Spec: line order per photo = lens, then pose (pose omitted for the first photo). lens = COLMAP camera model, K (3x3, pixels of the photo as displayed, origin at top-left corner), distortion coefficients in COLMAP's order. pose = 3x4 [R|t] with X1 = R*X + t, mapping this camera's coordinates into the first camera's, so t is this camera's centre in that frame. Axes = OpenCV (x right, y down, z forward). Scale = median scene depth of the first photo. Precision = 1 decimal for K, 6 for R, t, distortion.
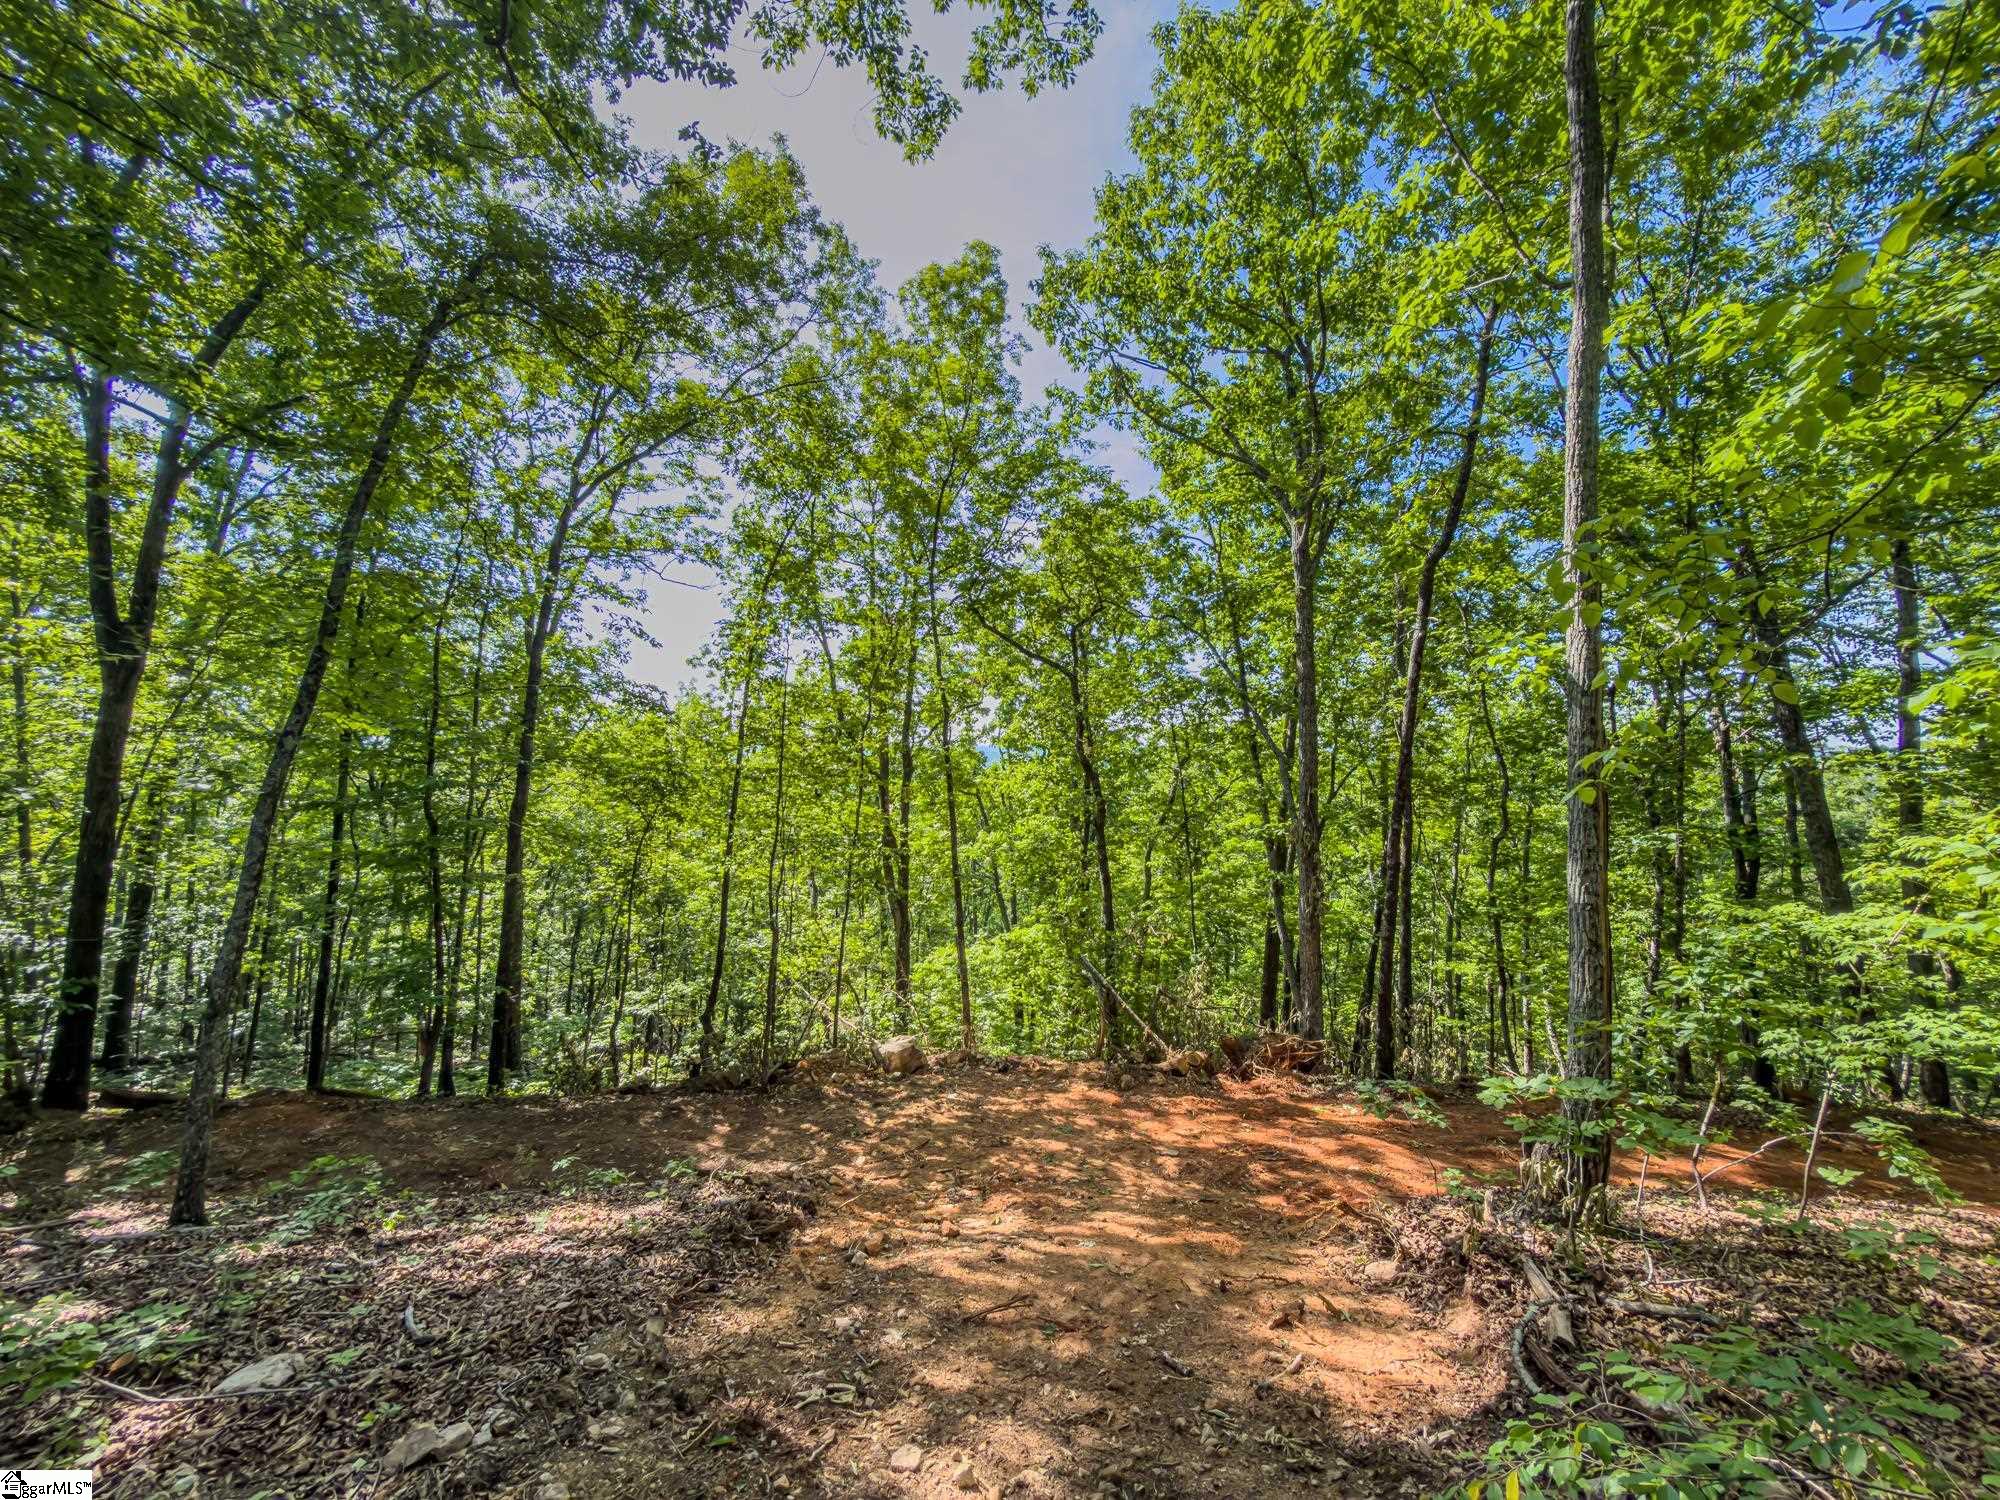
lens RADIAL K [[802.6, 0, 996.3], [0, 802.6, 750.3], [0, 0, 1]] dist [-0.002638, 0.000712]
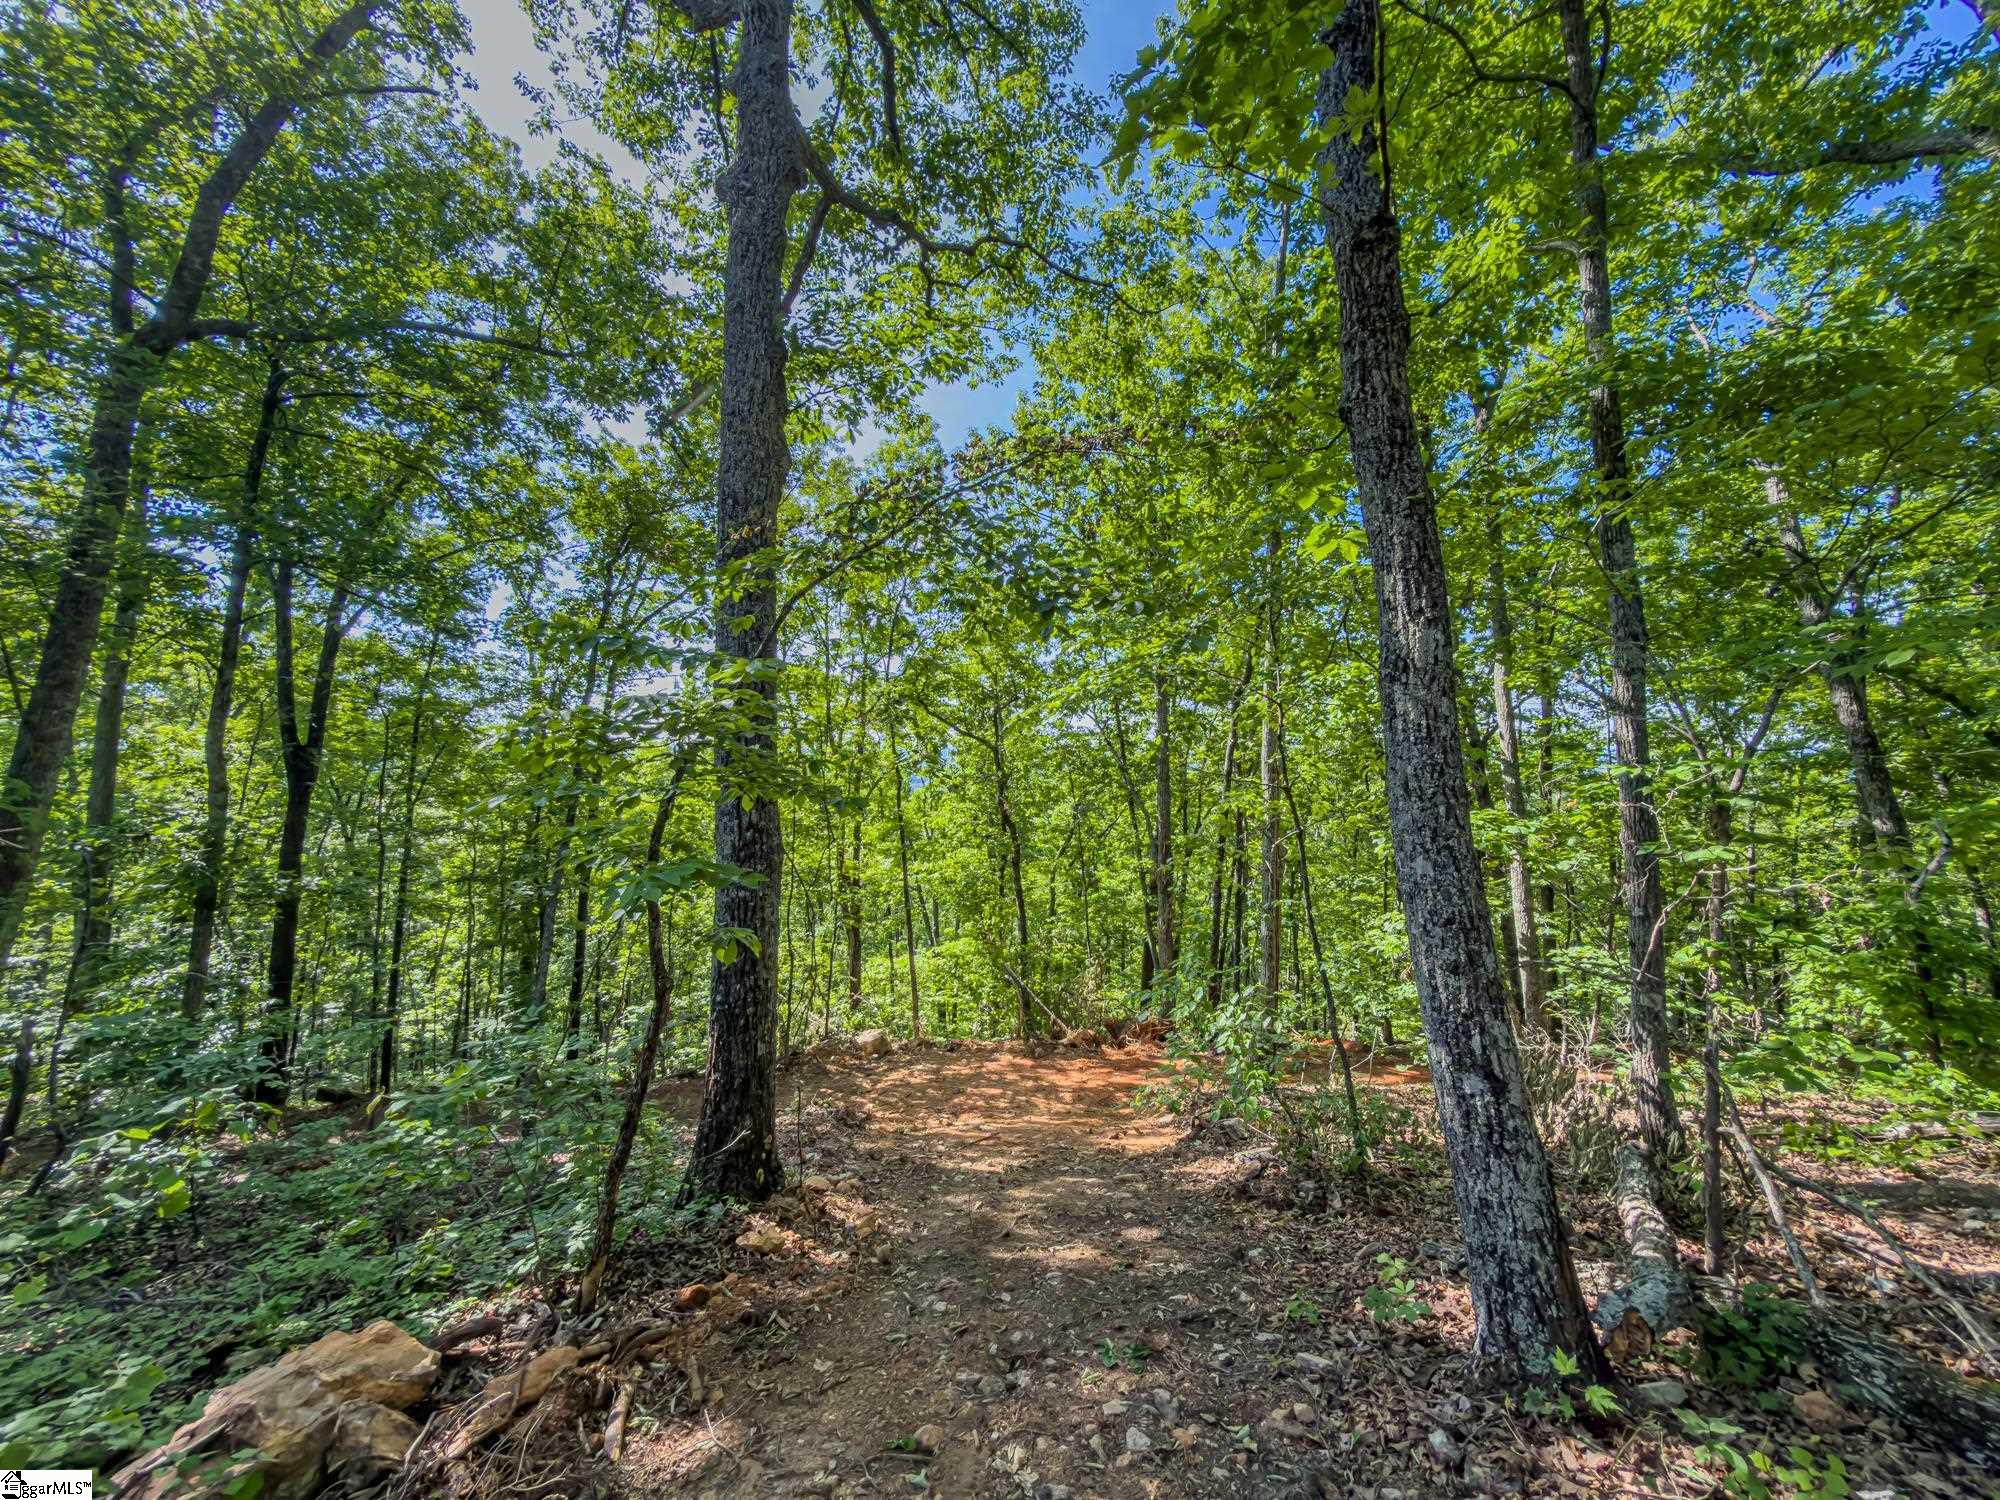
lens RADIAL K [[802.6, 0, 1002.7], [0, 802.6, 749.3], [0, 0, 1]] dist [-0.002638, 0.000712]
pose [[0.992182, -0.003800, 0.124742, -0.071030], [0.004335, 0.999983, -0.004019, -0.111463], [-0.124724, 0.004528, 0.992181, -0.378509]]
